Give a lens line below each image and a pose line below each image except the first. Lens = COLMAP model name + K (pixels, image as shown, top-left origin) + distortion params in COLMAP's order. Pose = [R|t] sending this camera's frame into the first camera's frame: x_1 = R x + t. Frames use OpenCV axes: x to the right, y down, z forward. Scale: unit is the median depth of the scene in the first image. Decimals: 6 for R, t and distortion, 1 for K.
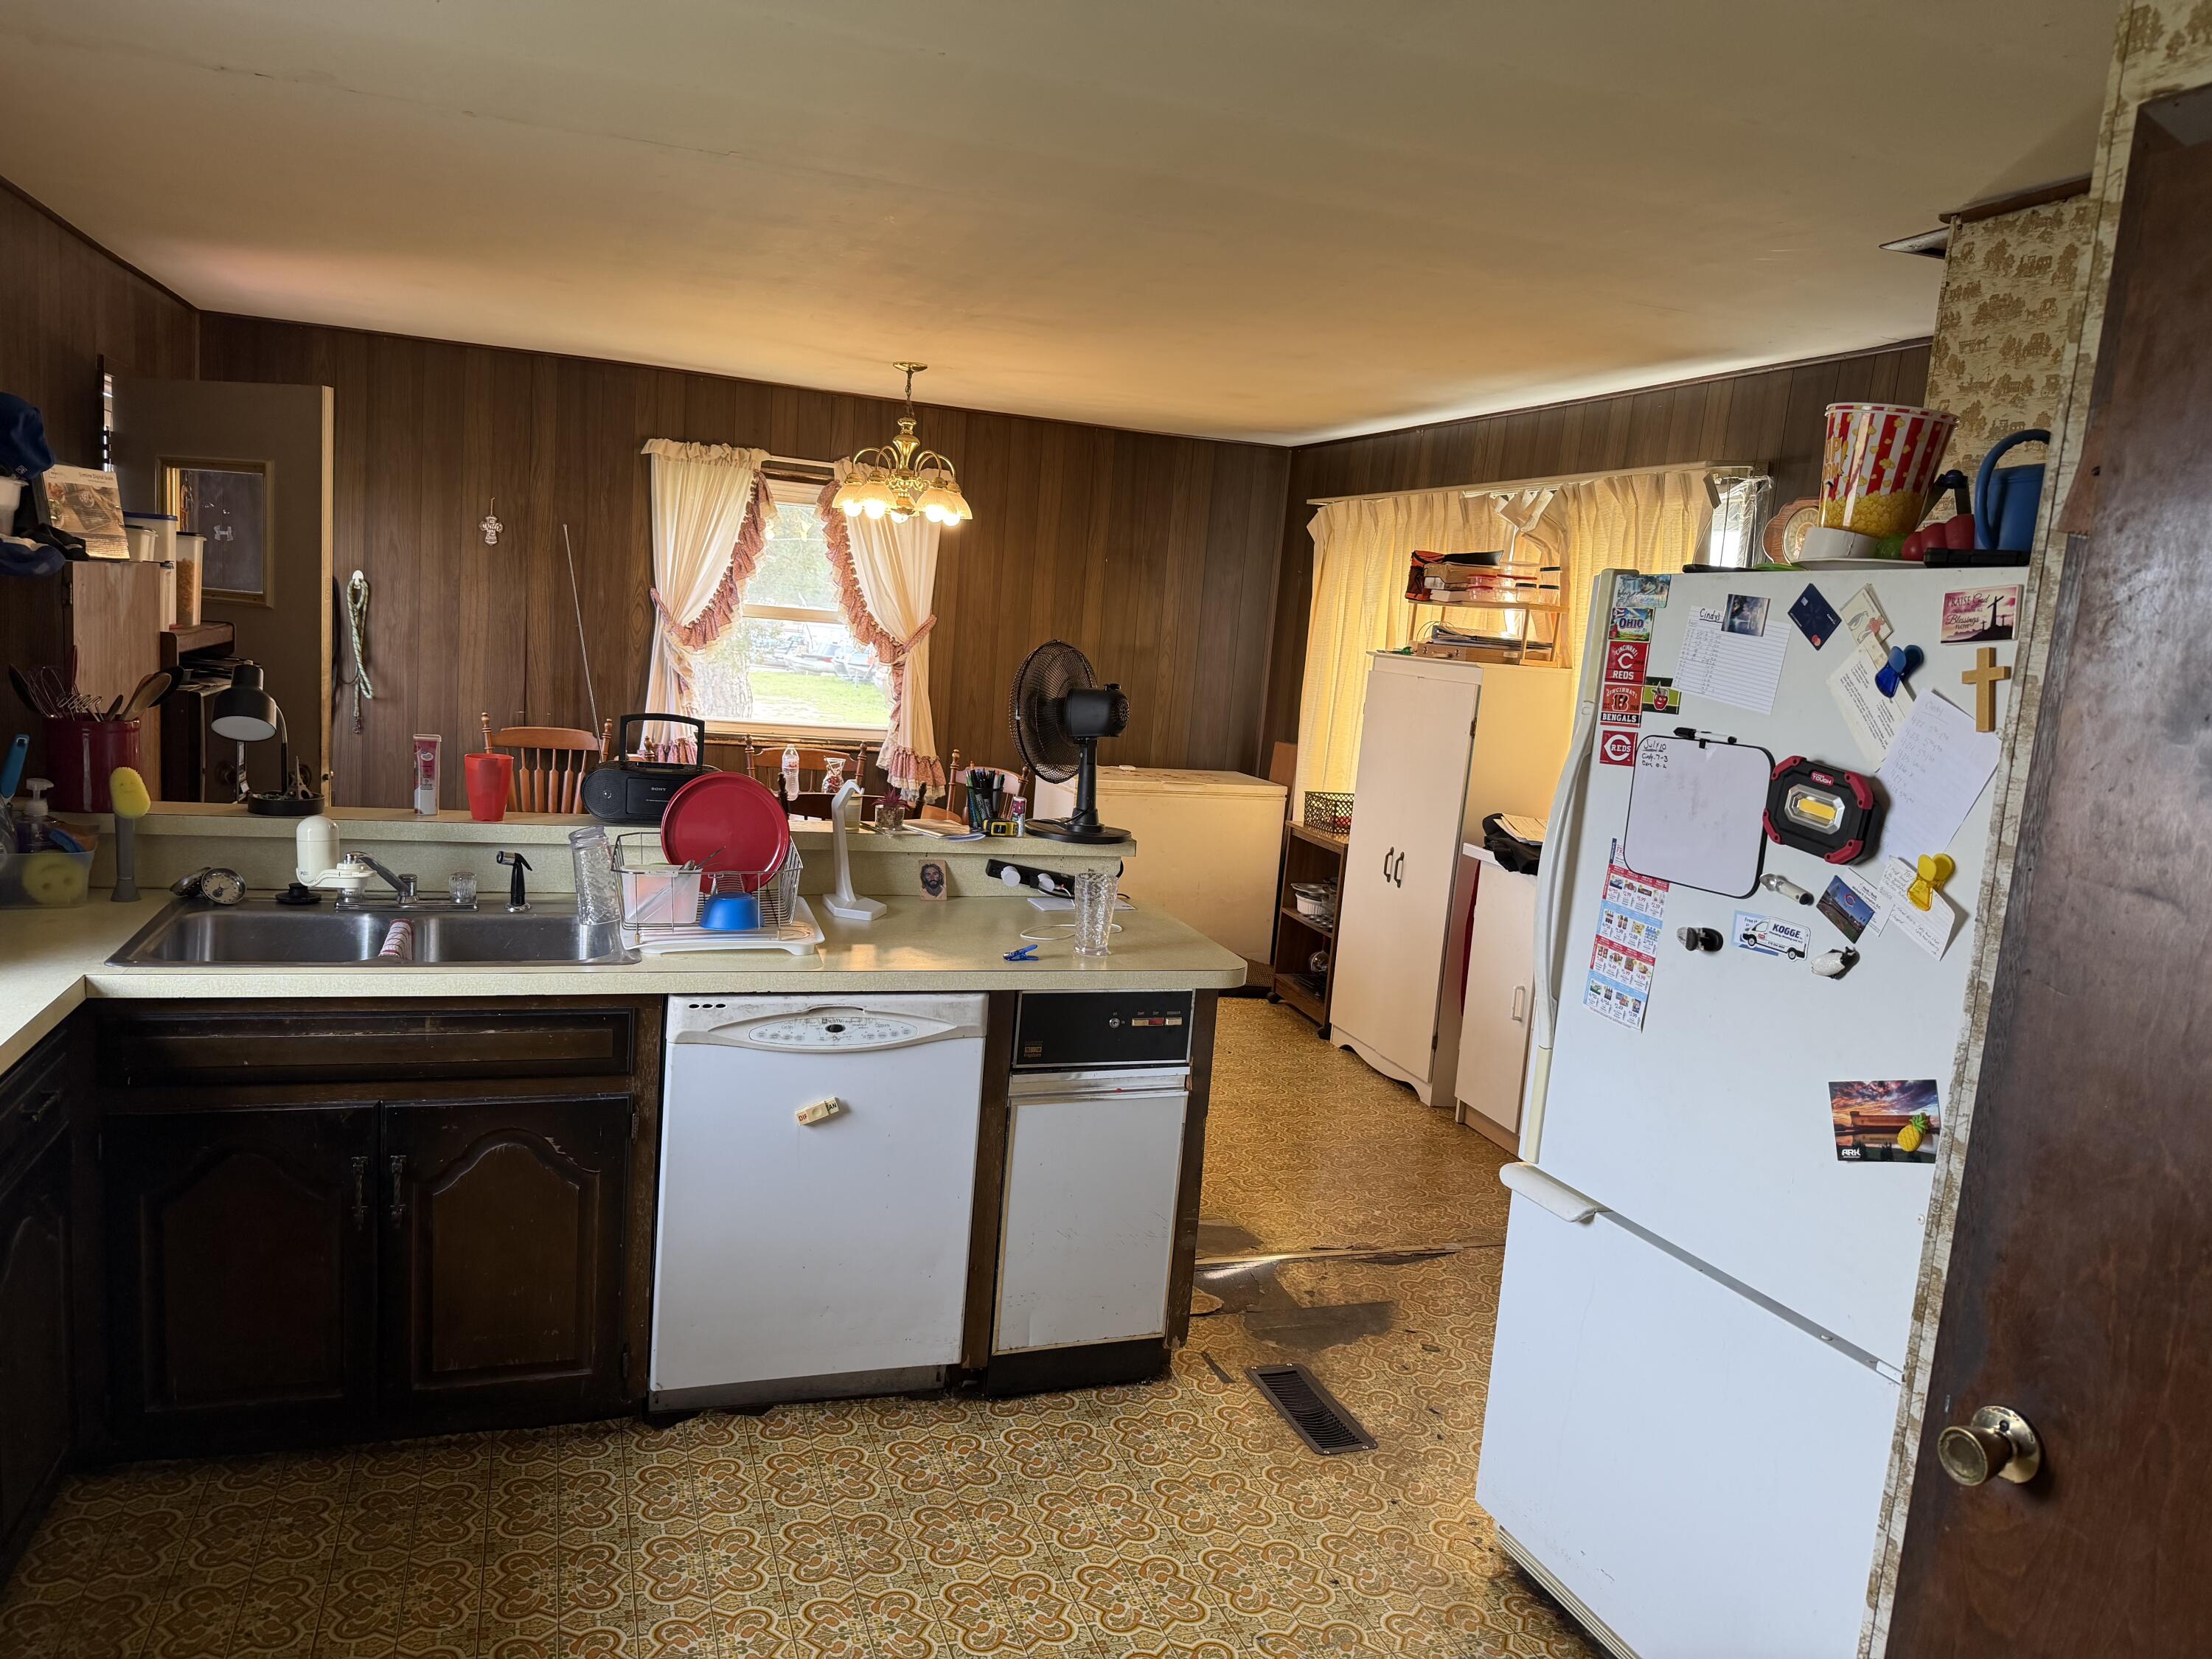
lens RADIAL K [[1535.3, 0, 1108.9], [0, 1535.3, 840.9], [0, 0, 1]] dist [0.170400, -0.282682]
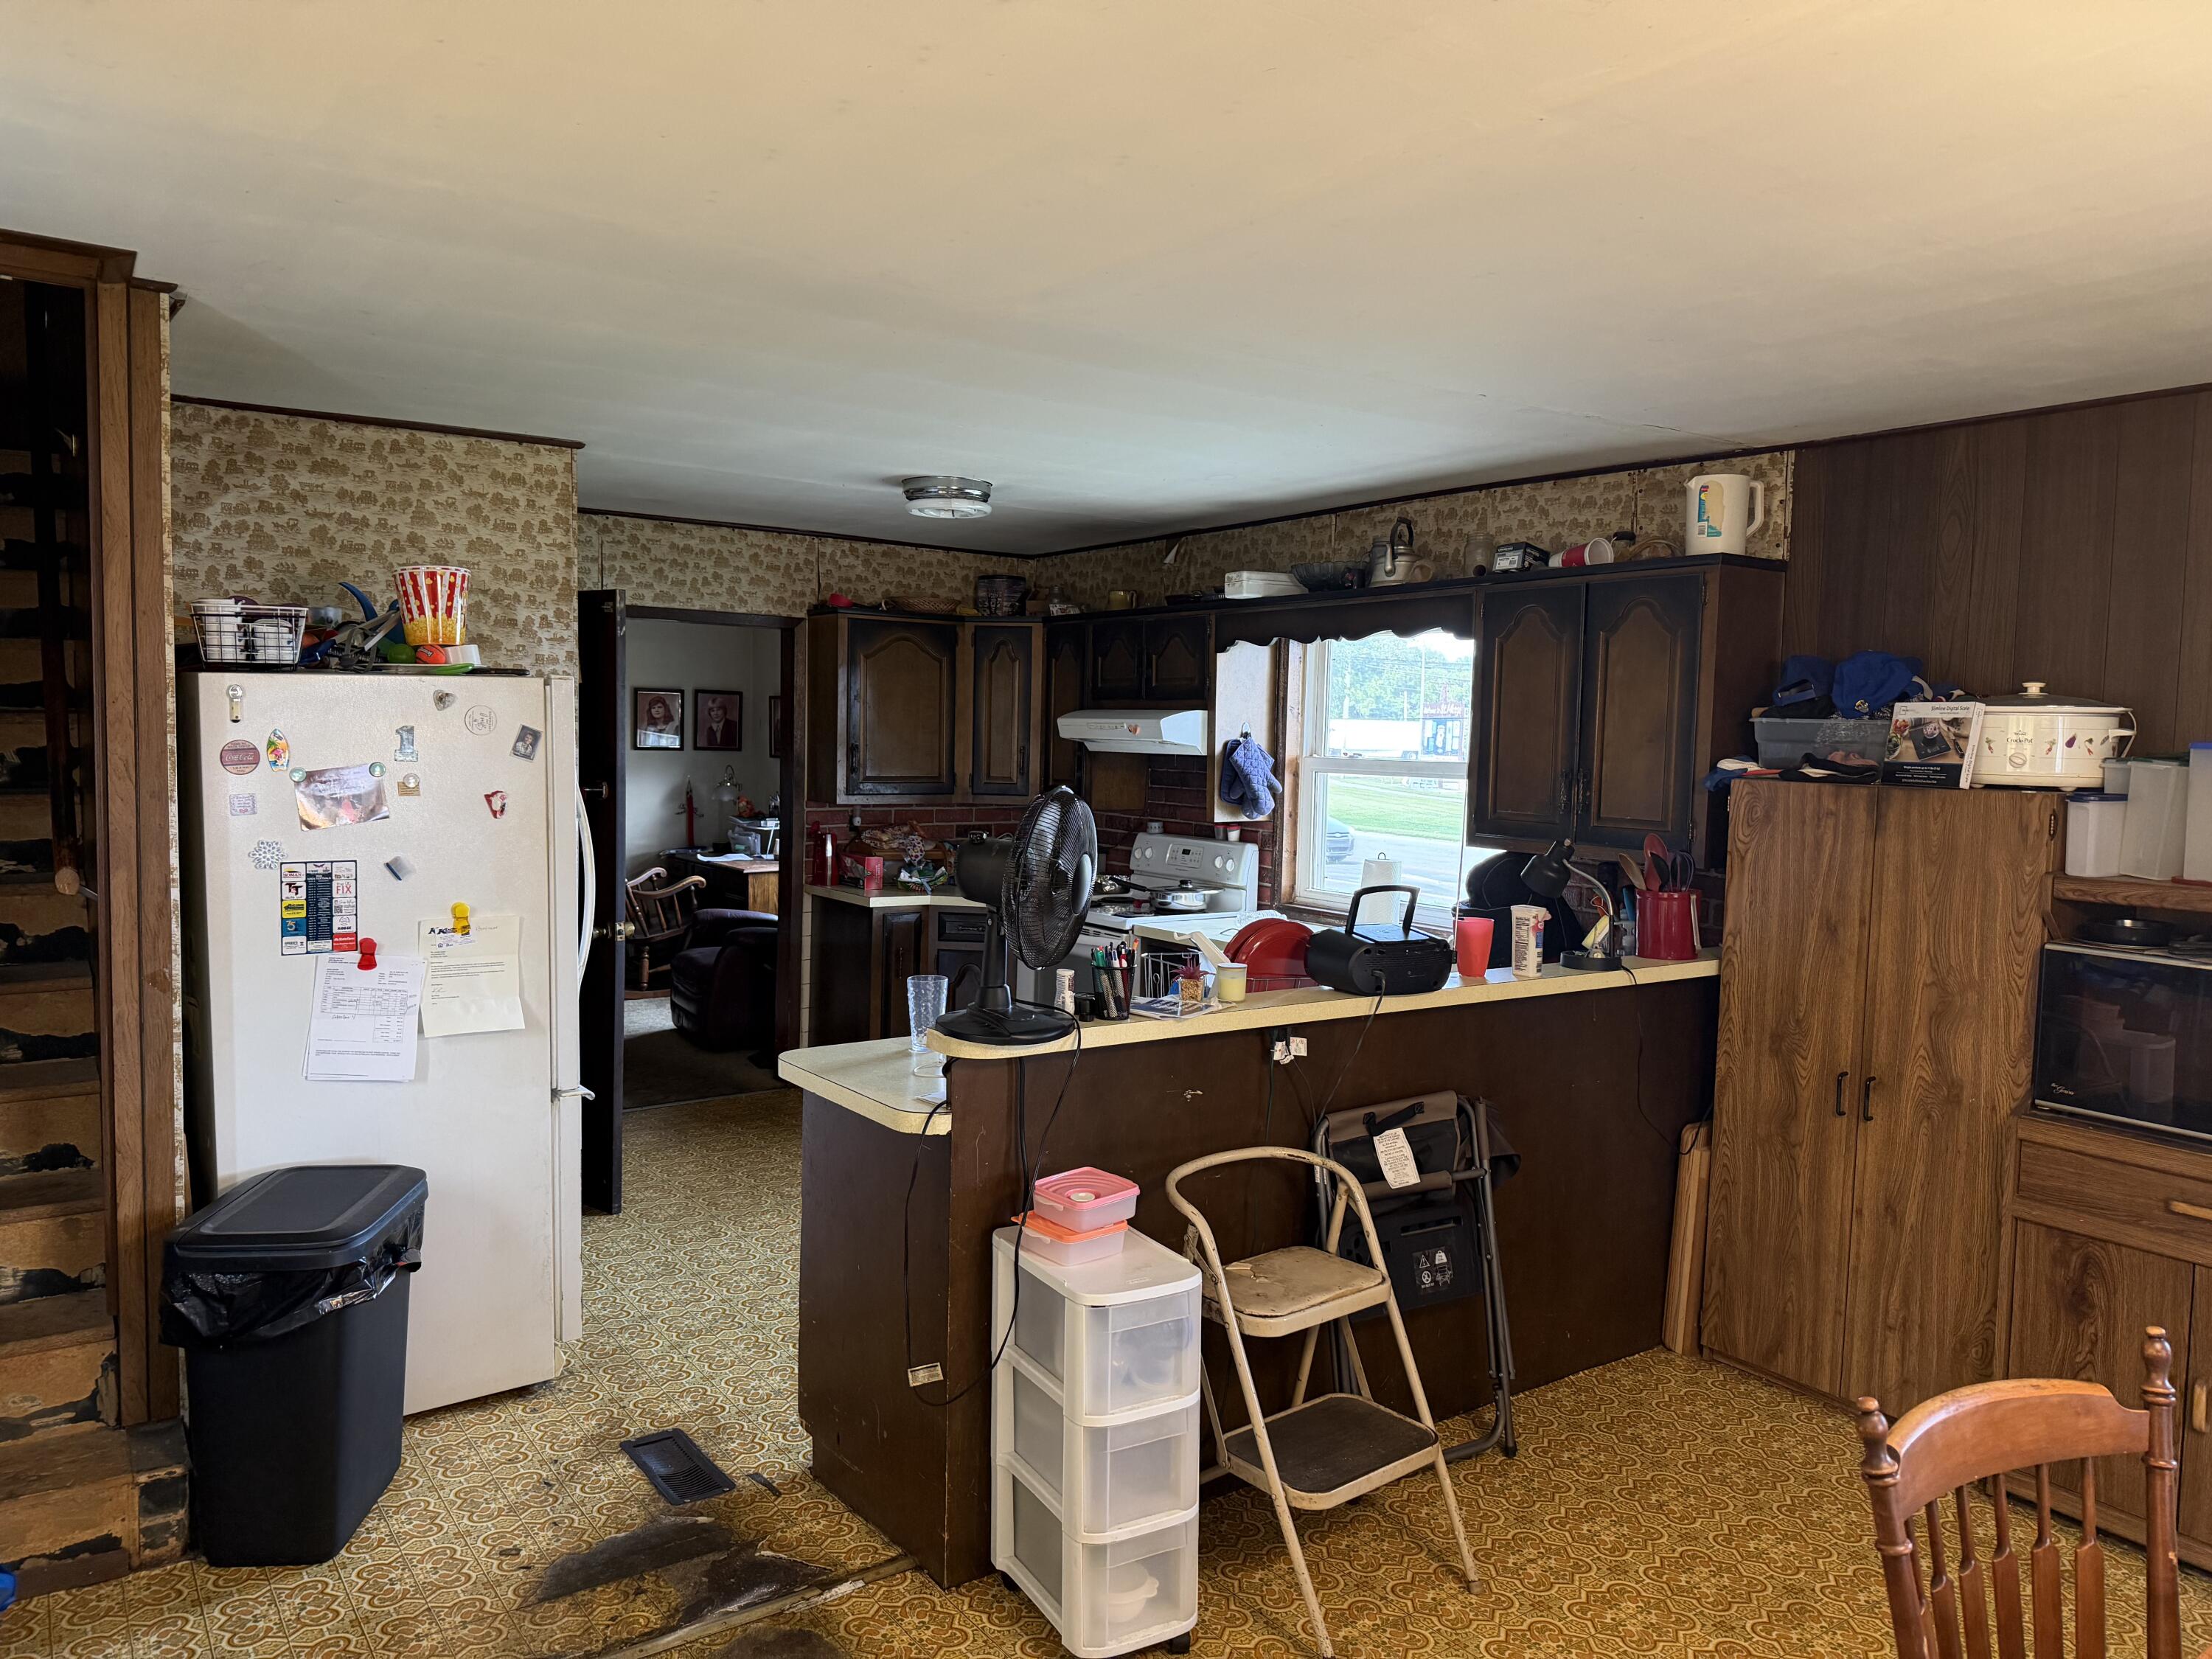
lens RADIAL K [[1539.8, 0, 1106.0], [0, 1539.8, 829.5], [0, 0, 1]] dist [0.175931, -0.327608]
pose [[-0.956665, -0.082642, -0.279218, 0.176973], [-0.138361, 0.972730, 0.186150, -0.280103], [0.256220, 0.216716, -0.942011, 1.922514]]
